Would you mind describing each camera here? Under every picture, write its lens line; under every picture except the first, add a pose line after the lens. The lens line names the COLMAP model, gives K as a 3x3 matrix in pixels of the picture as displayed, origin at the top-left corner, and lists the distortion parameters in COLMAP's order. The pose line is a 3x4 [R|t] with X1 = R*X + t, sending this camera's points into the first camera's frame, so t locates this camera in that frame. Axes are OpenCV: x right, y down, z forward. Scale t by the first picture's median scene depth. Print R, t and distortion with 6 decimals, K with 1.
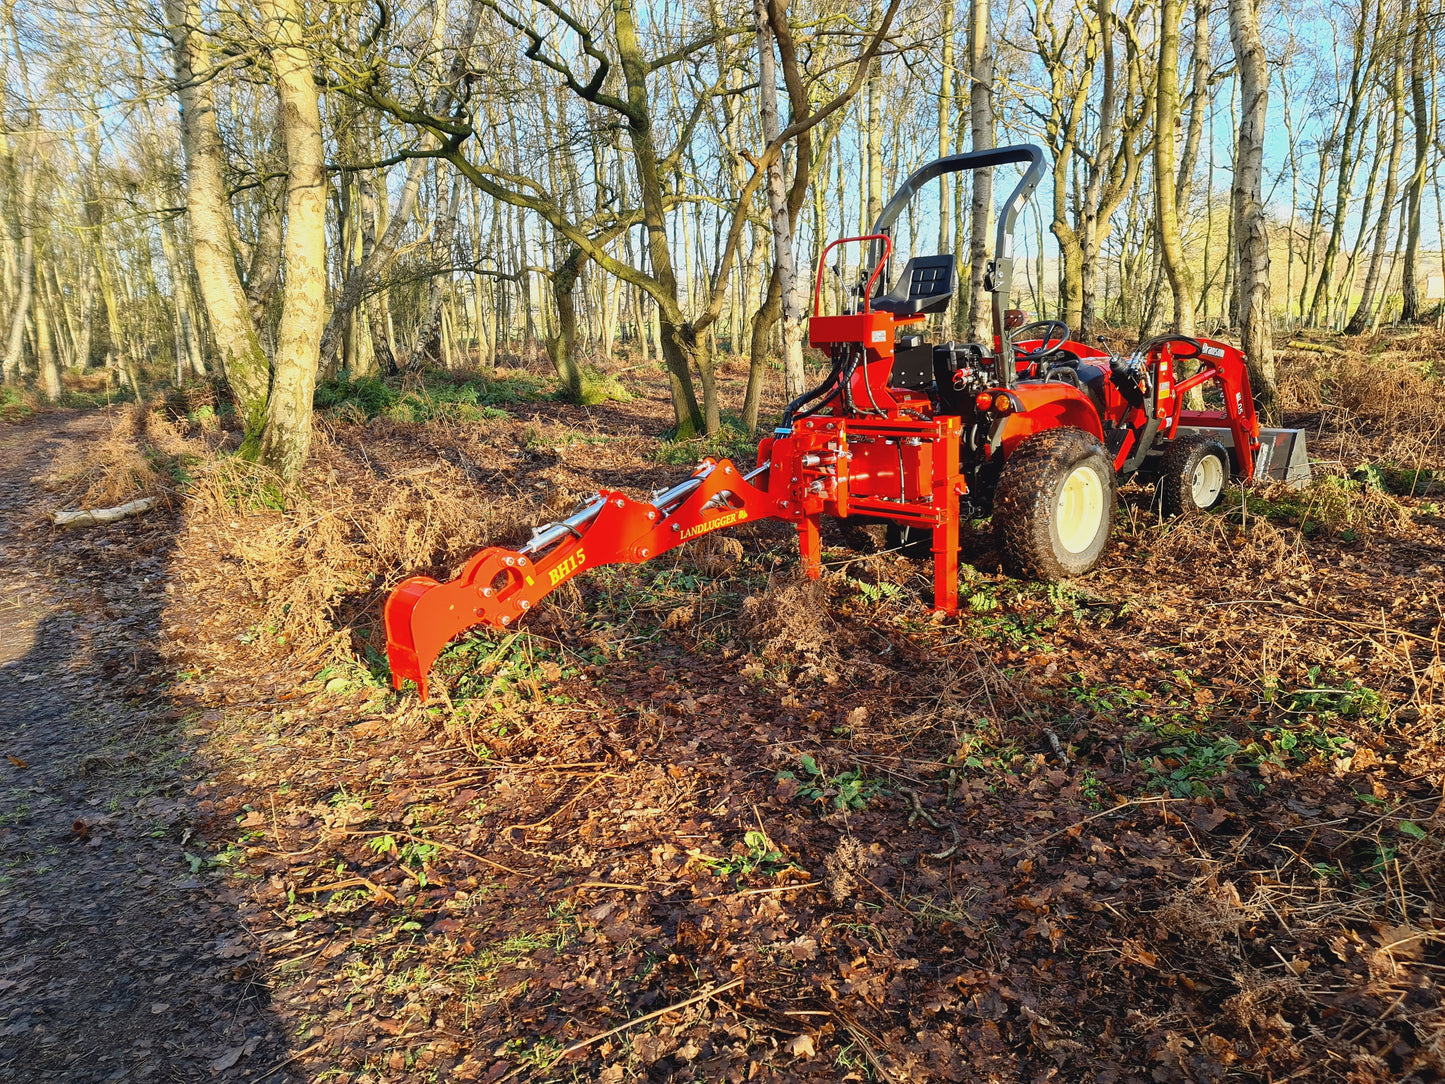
lens RADIAL K [[1036.4, 0, 726.1], [0, 1036.4, 552.1], [0, 0, 1]] dist [0.094408, -0.075148]
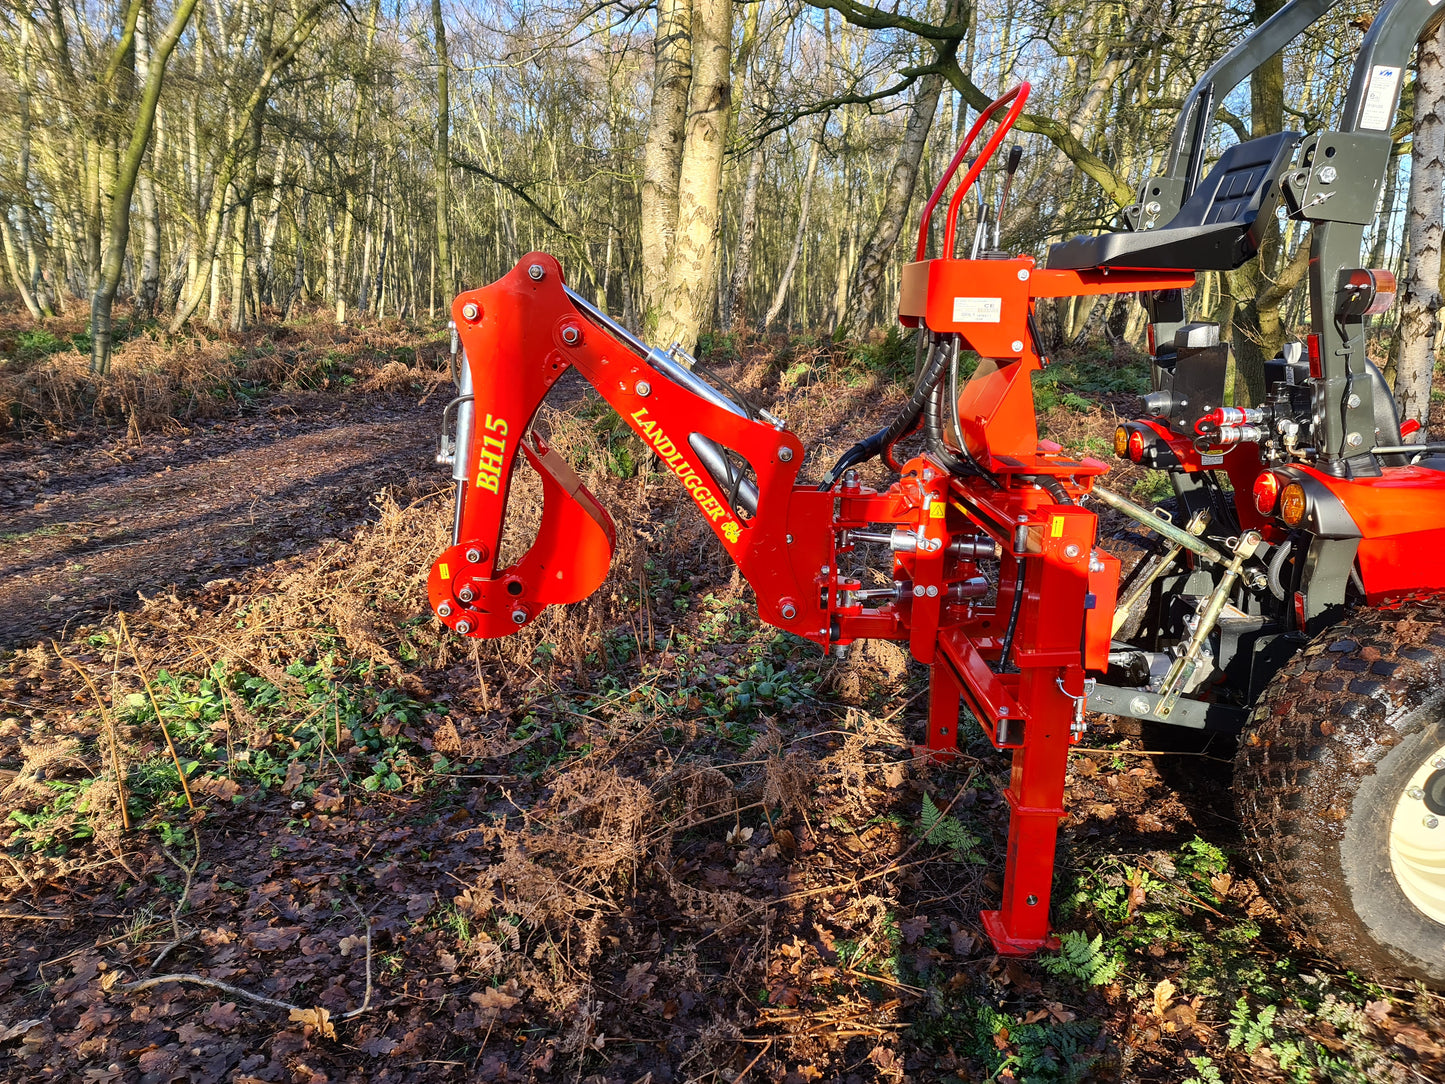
lens RADIAL K [[1036.4, 0, 726.1], [0, 1036.4, 552.1], [0, 0, 1]] dist [0.094408, -0.075148]
pose [[0.739984, 0.214798, -0.637405, 0.341879], [-0.199314, 0.975102, 0.097207, -0.113847], [0.642415, 0.055112, 0.764373, 0.523066]]
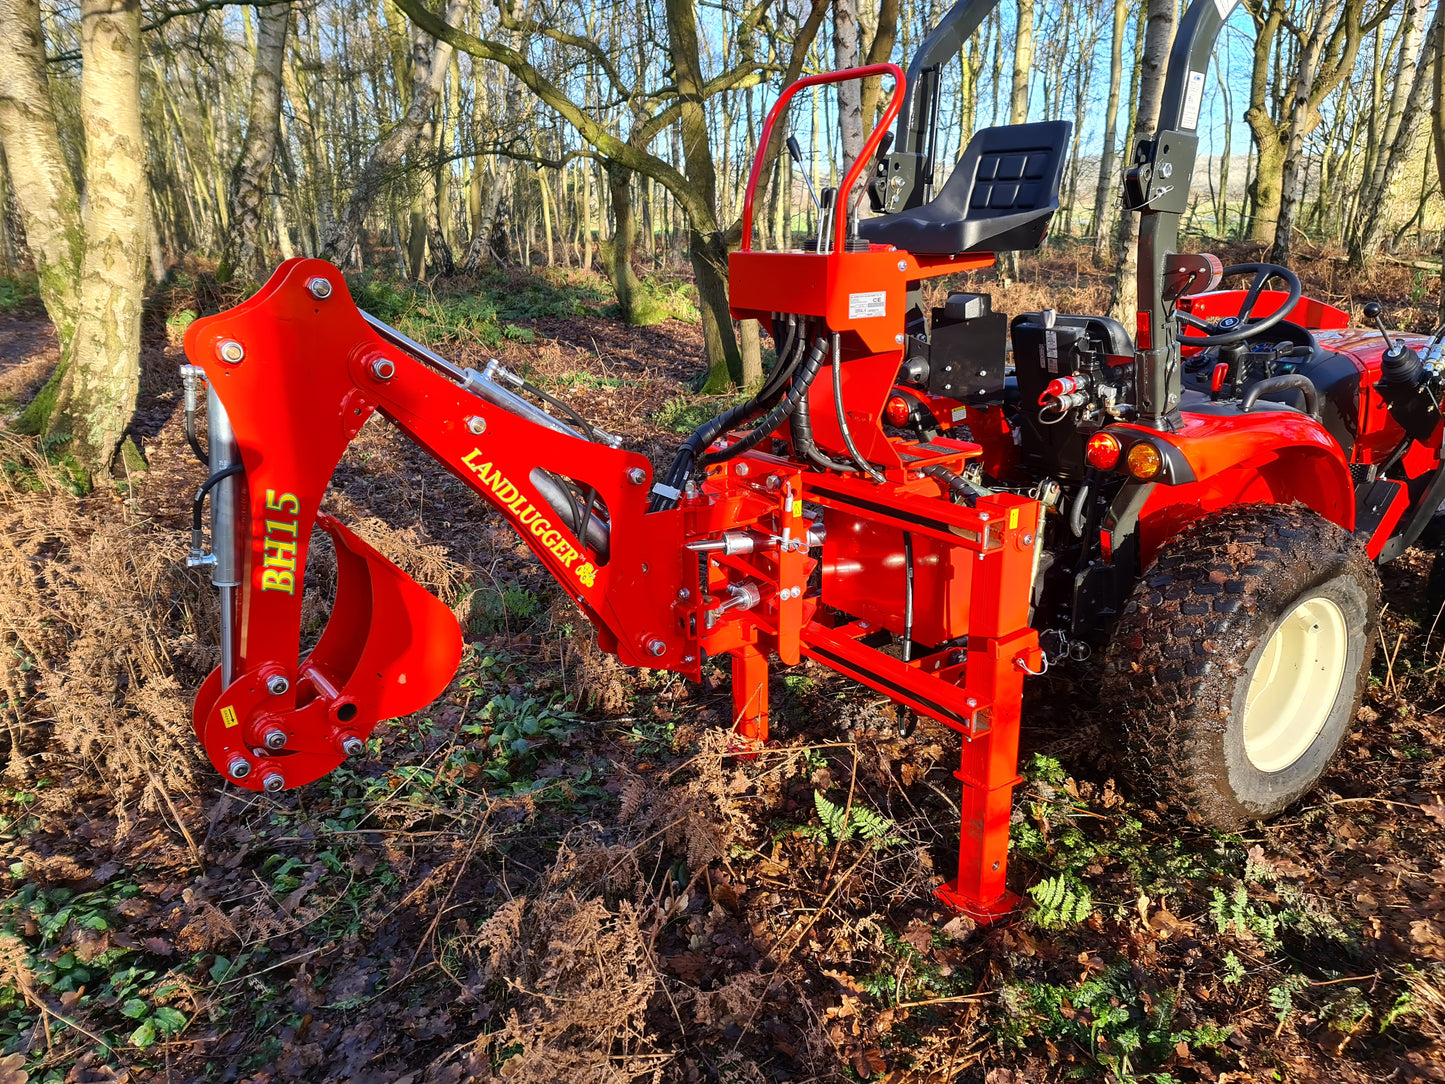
lens RADIAL K [[1053.1, 0, 720.4], [0, 1053.1, 557.3], [0, 0, 1]] dist [0.067835, -0.061485]
pose [[0.990659, 0.067289, -0.118608, 0.131531], [-0.055836, 0.993681, 0.097371, -0.127485], [0.124410, -0.089839, 0.988155, 0.486979]]
